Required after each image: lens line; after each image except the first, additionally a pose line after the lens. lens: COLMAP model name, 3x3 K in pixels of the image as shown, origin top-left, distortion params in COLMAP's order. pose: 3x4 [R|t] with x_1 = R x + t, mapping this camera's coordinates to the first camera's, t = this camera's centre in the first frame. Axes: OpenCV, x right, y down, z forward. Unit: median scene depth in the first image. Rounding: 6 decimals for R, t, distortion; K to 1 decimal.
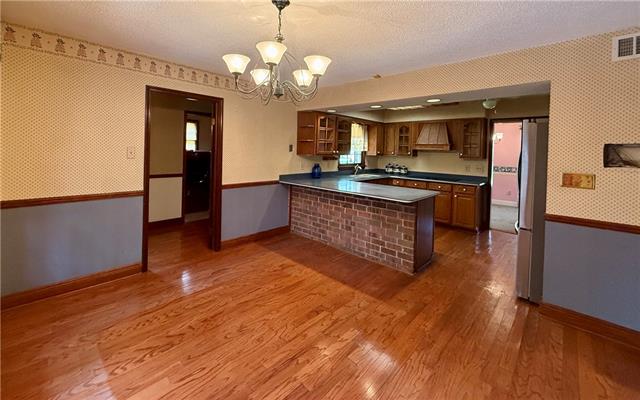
lens RADIAL K [[263.9, 0, 307.5], [0, 263.9, 151.3], [0, 0, 1]] dist [-0.002042, 0.000403]
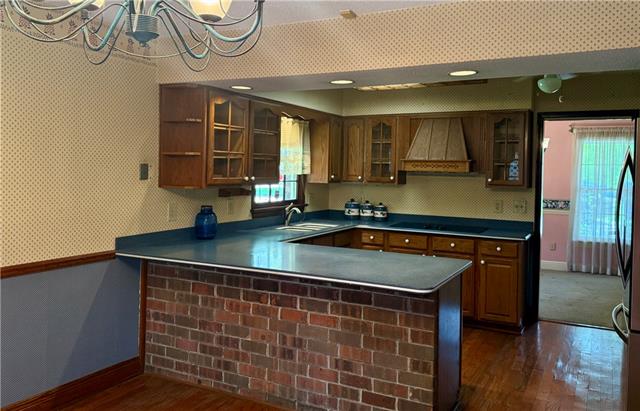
lens RADIAL K [[520.8, 0, 322.5], [0, 520.8, 171.0], [0, 0, 1]] dist [0.058721, -0.010887]
pose [[0.957249, -0.009485, 0.289111, -0.031799], [0.008293, 0.999951, 0.005349, -0.014929], [-0.289148, -0.002723, 0.957281, 0.112852]]
